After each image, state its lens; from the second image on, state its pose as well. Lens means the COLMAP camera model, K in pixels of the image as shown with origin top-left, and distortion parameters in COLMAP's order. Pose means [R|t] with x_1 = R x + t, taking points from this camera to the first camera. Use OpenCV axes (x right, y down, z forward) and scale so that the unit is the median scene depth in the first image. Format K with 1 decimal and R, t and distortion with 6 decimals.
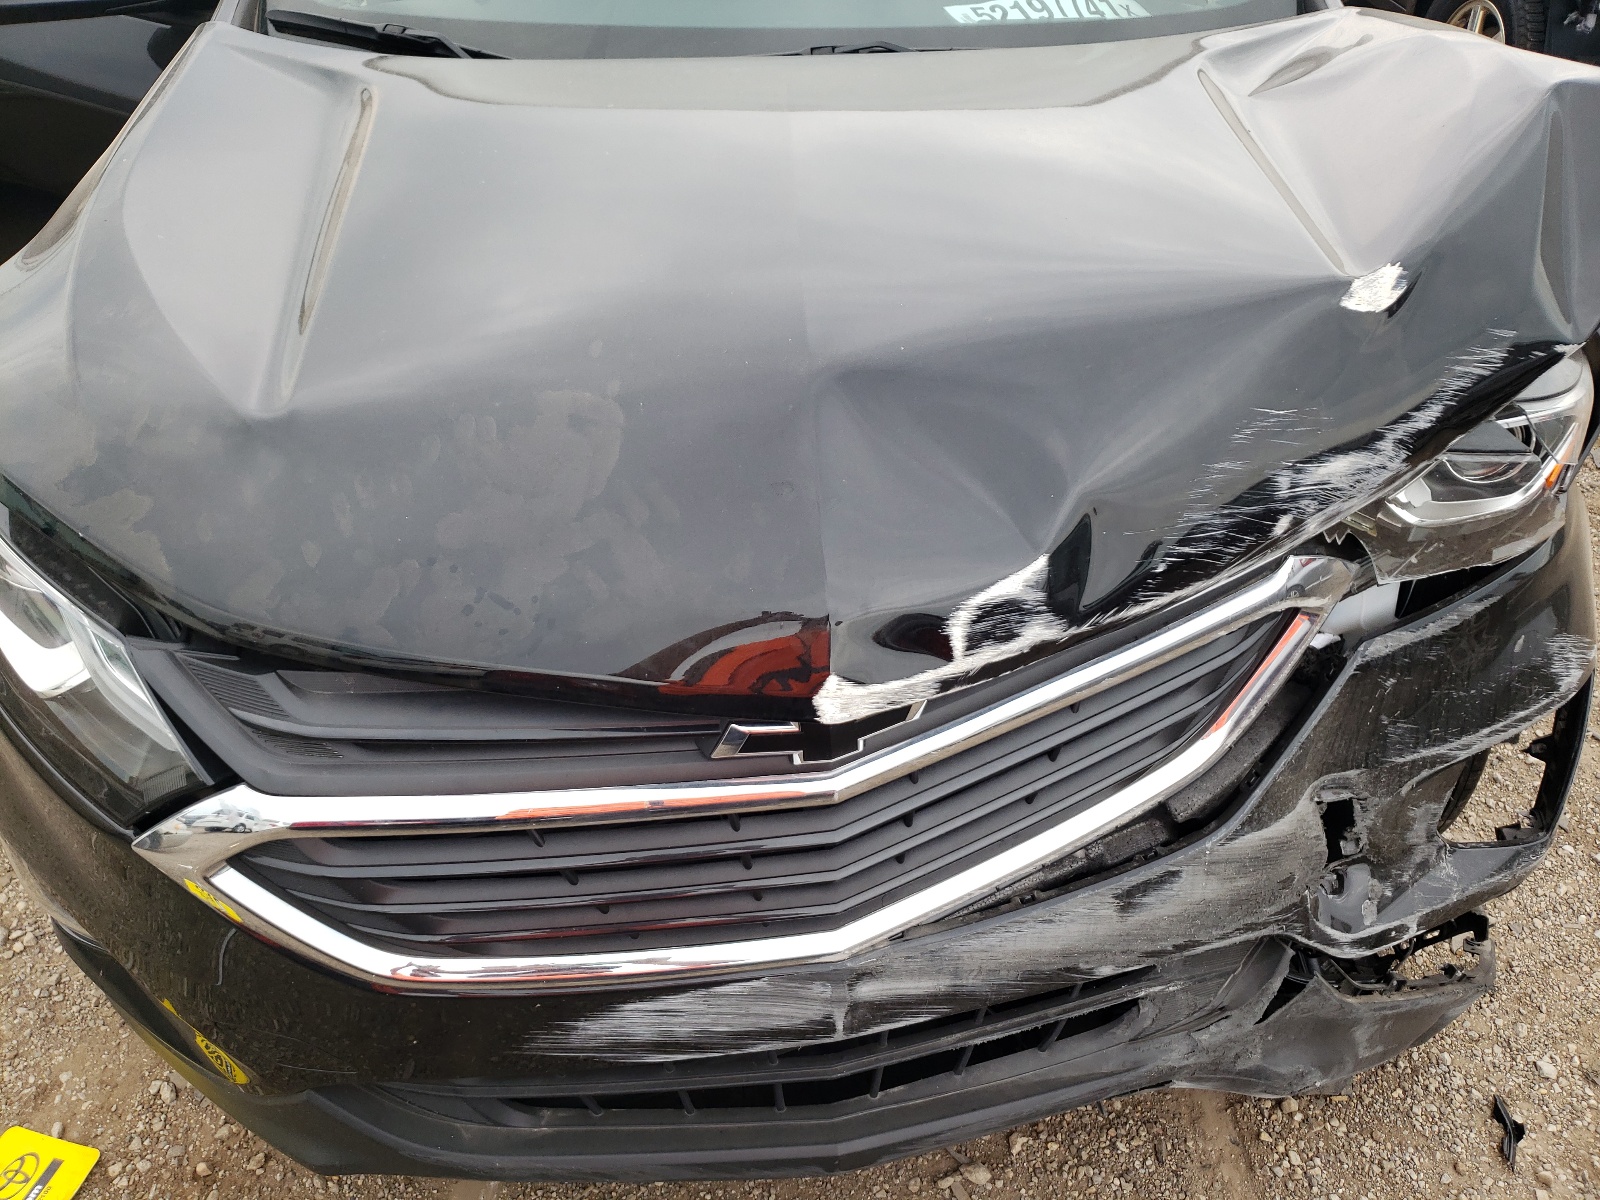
lens RADIAL K [[1174.6, 0, 800.0], [0, 1174.6, 600.0], [0, 0, 1]] dist [-0.001151, 0.035107]
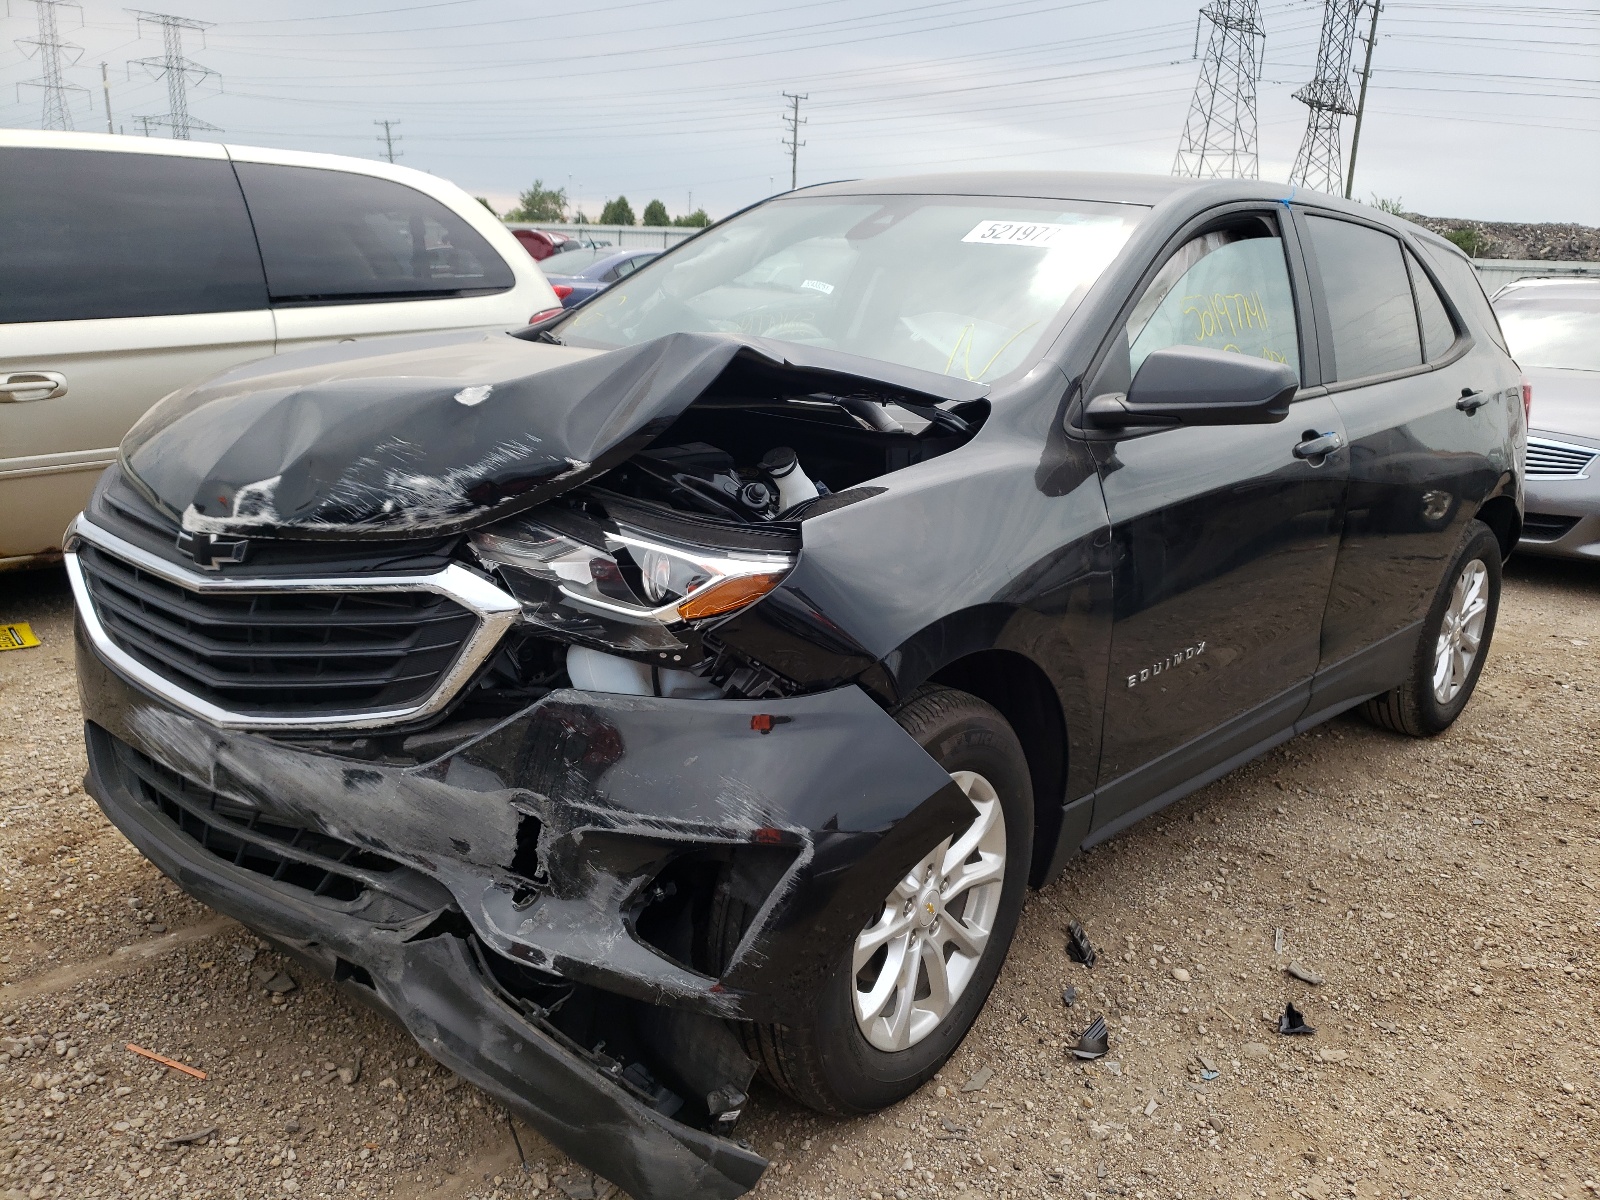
lens RADIAL K [[1174.6, 0, 800.0], [0, 1174.6, 600.0], [0, 0, 1]] dist [-0.001151, 0.035107]
pose [[0.721901, 0.228610, -0.653143, 1.980964], [-0.468275, 0.856306, -0.217851, 0.145161], [0.509487, 0.463117, 0.725221, 0.123090]]
